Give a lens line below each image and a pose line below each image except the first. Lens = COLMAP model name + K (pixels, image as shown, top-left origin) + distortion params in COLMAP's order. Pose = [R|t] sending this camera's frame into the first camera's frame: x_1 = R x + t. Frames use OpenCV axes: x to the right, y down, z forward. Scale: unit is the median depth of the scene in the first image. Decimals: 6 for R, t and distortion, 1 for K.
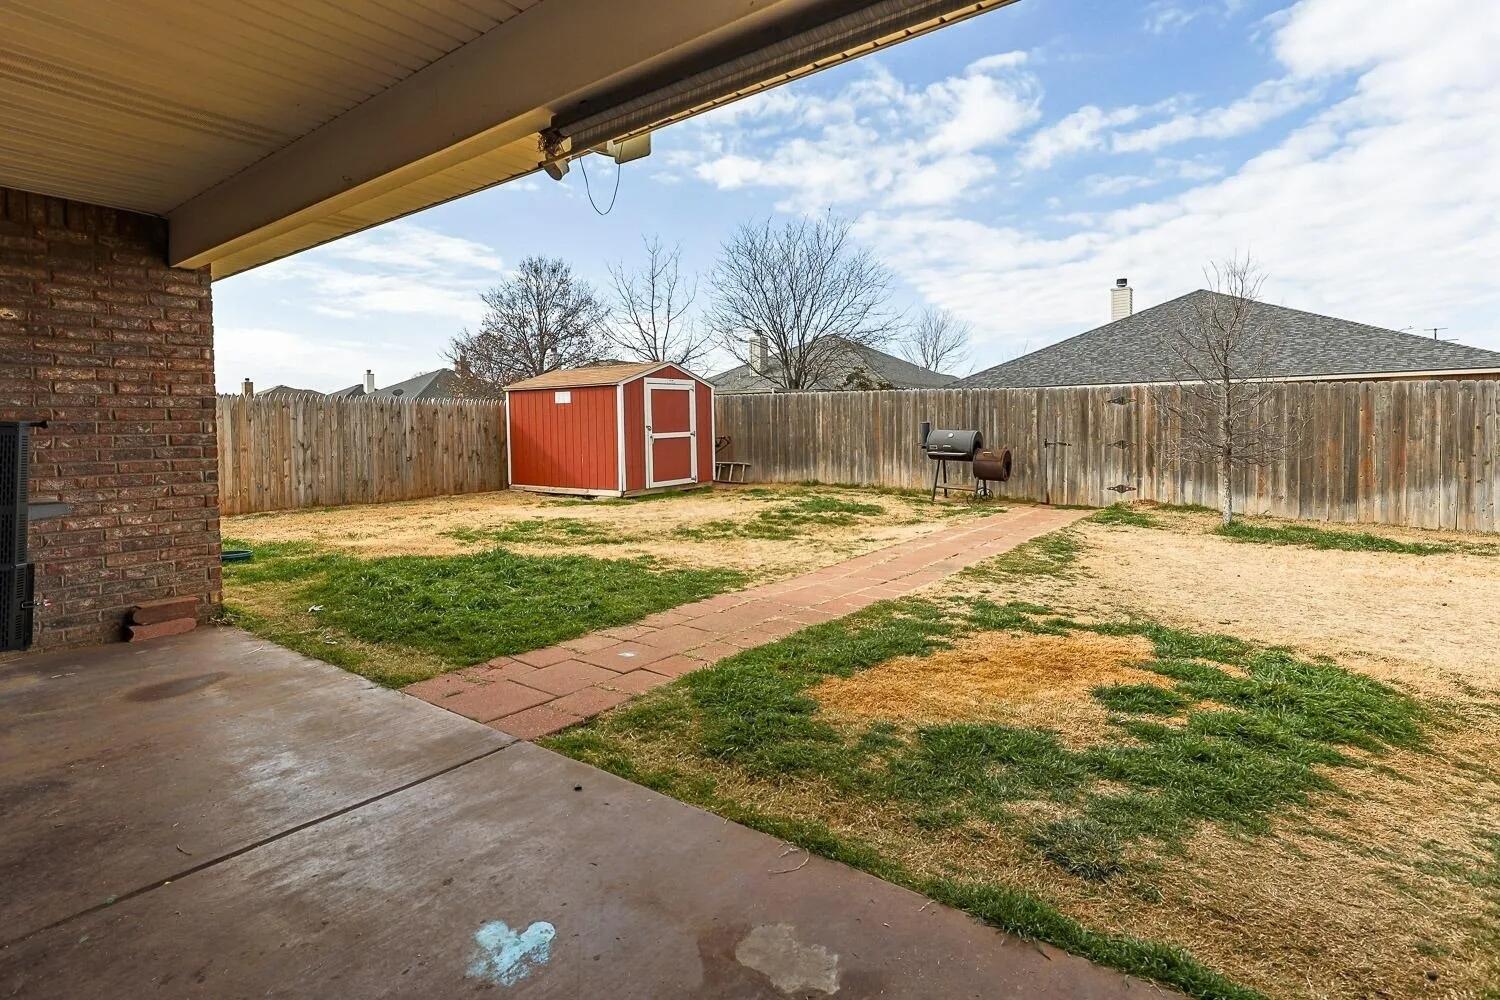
lens RADIAL K [[740.1, 0, 739.7], [0, 740.1, 460.2], [0, 0, 1]] dist [-0.000297, -0.000026]
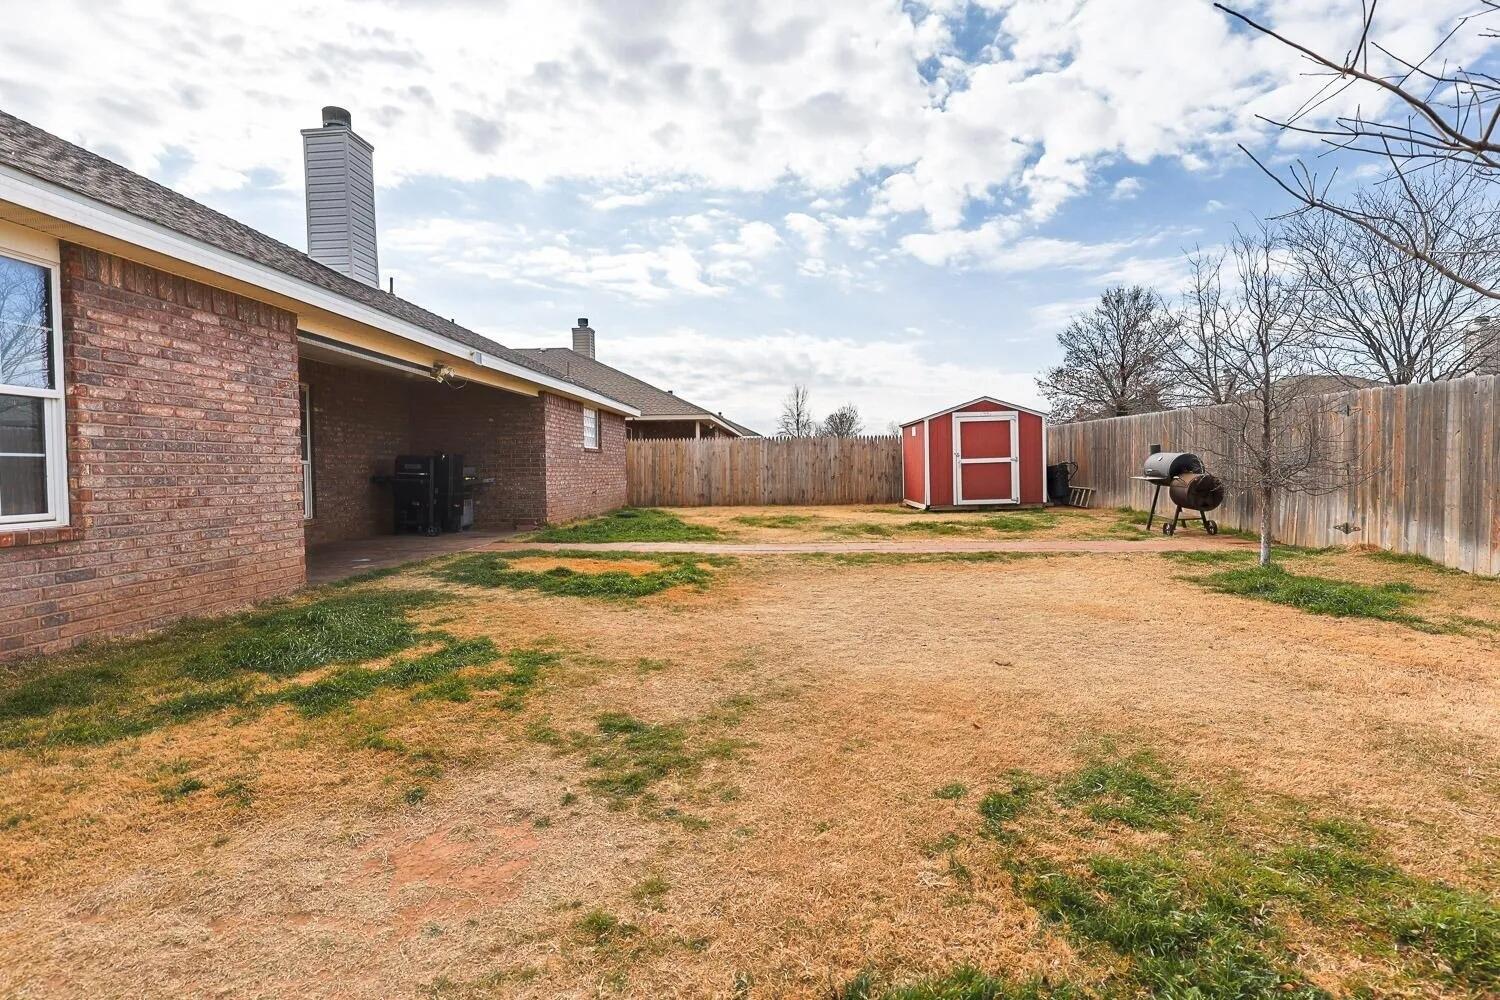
lens RADIAL K [[720.6, 0, 739.4], [0, 720.6, 477.2], [0, 0, 1]] dist [-0.012298, 0.000752]
pose [[0.532528, 0.014679, -0.846285, 0.846692], [-0.030514, 0.999533, -0.001863, 0.007890], [0.845862, 0.026816, 0.532727, 0.102006]]
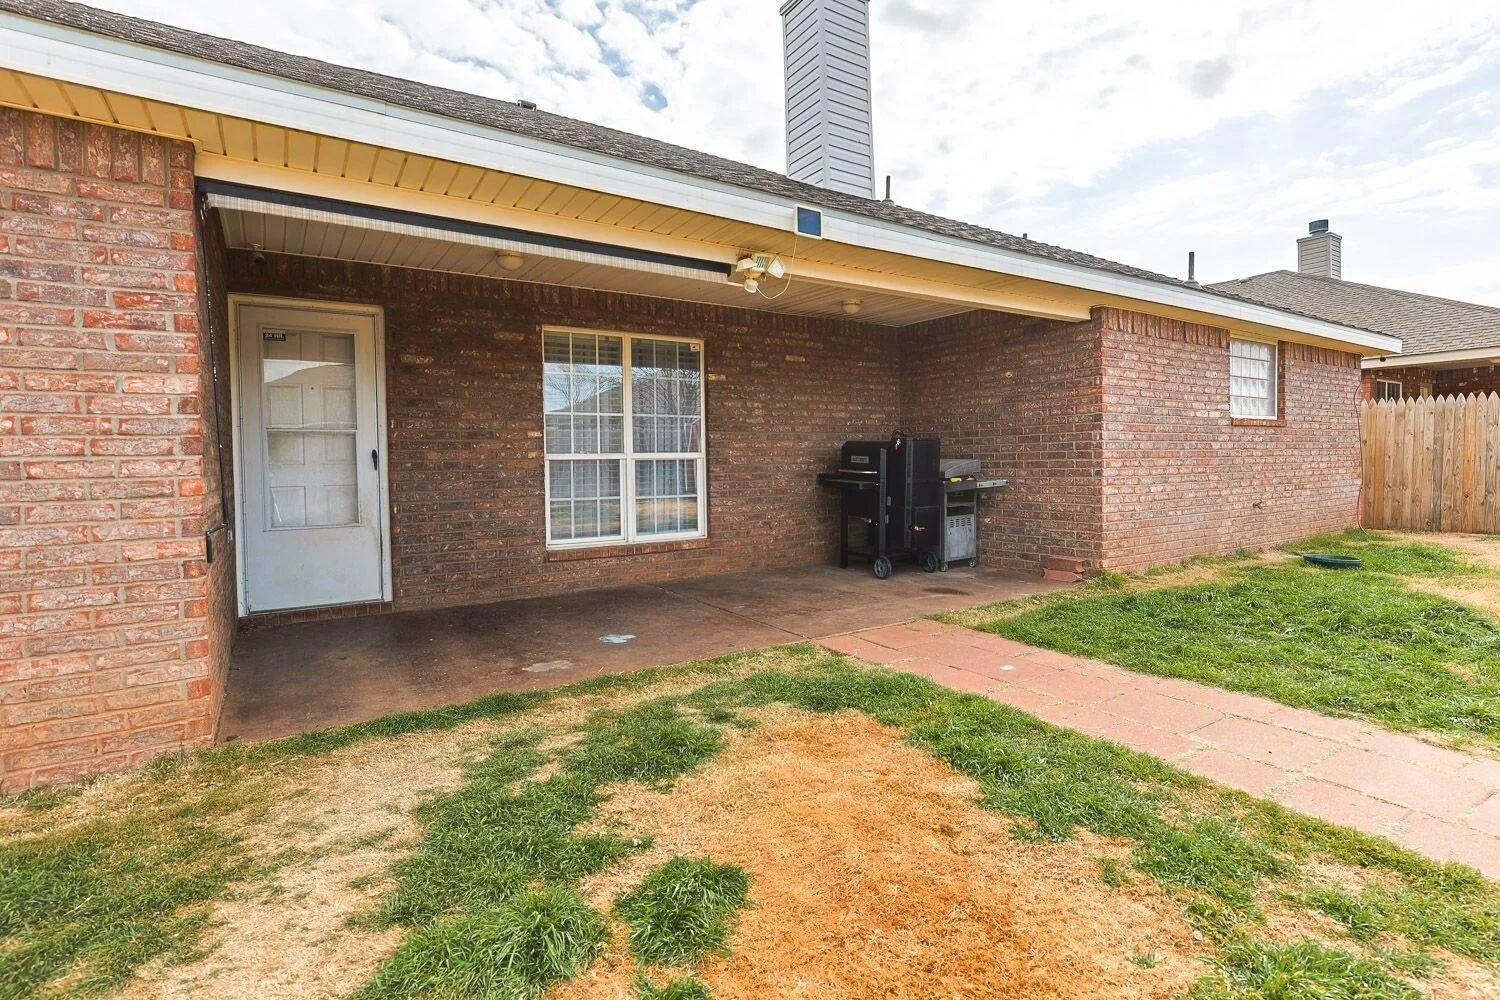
lens RADIAL K [[720.6, 0, 739.4], [0, 720.6, 477.2], [0, 0, 1]] dist [-0.012298, 0.000752]
pose [[-0.353535, 0.039457, -0.934589, 0.329778], [-0.020274, 0.998552, 0.049827, -0.009868], [0.935202, 0.036563, -0.352223, 0.392754]]
